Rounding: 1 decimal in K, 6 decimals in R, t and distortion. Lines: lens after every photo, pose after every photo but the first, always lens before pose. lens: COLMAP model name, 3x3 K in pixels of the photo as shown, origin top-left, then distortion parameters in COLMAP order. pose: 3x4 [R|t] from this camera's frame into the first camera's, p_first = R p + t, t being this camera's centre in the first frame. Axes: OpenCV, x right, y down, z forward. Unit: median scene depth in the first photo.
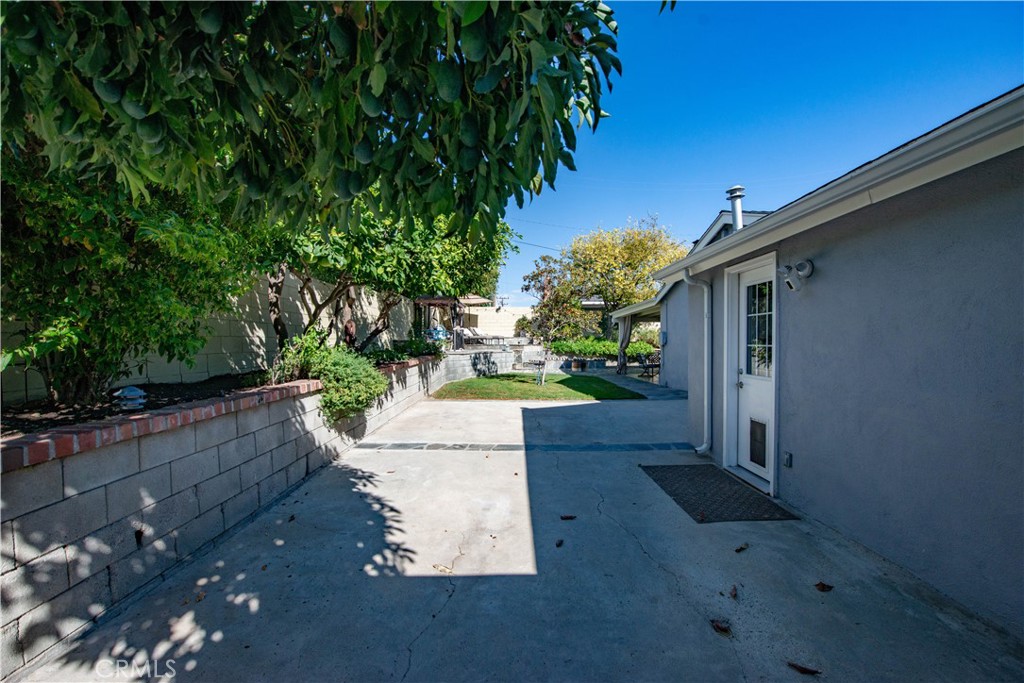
lens RADIAL K [[411.9, 0, 508.3], [0, 411.9, 344.7], [0, 0, 1]] dist [-0.018066, 0.000501]
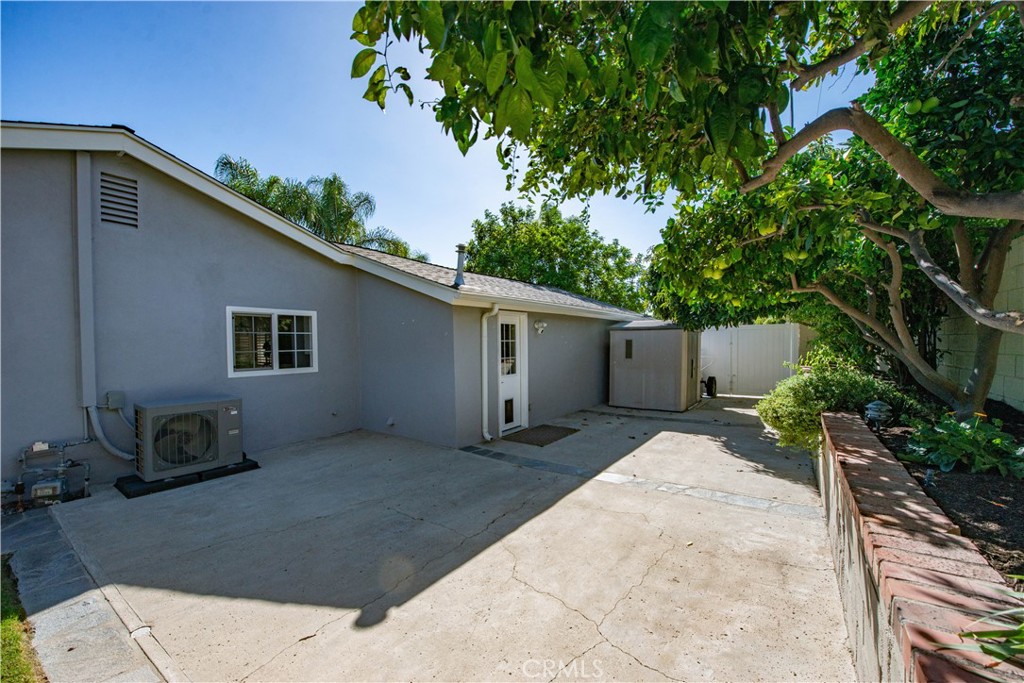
lens RADIAL K [[411.9, 0, 508.0], [0, 411.9, 343.2], [0, 0, 1]] dist [-0.018066, 0.000501]
pose [[-0.823679, 0.005659, 0.567028, -0.428360], [0.011635, 0.999908, 0.006921, -0.076331], [-0.566937, 0.012298, -0.823669, 2.485096]]
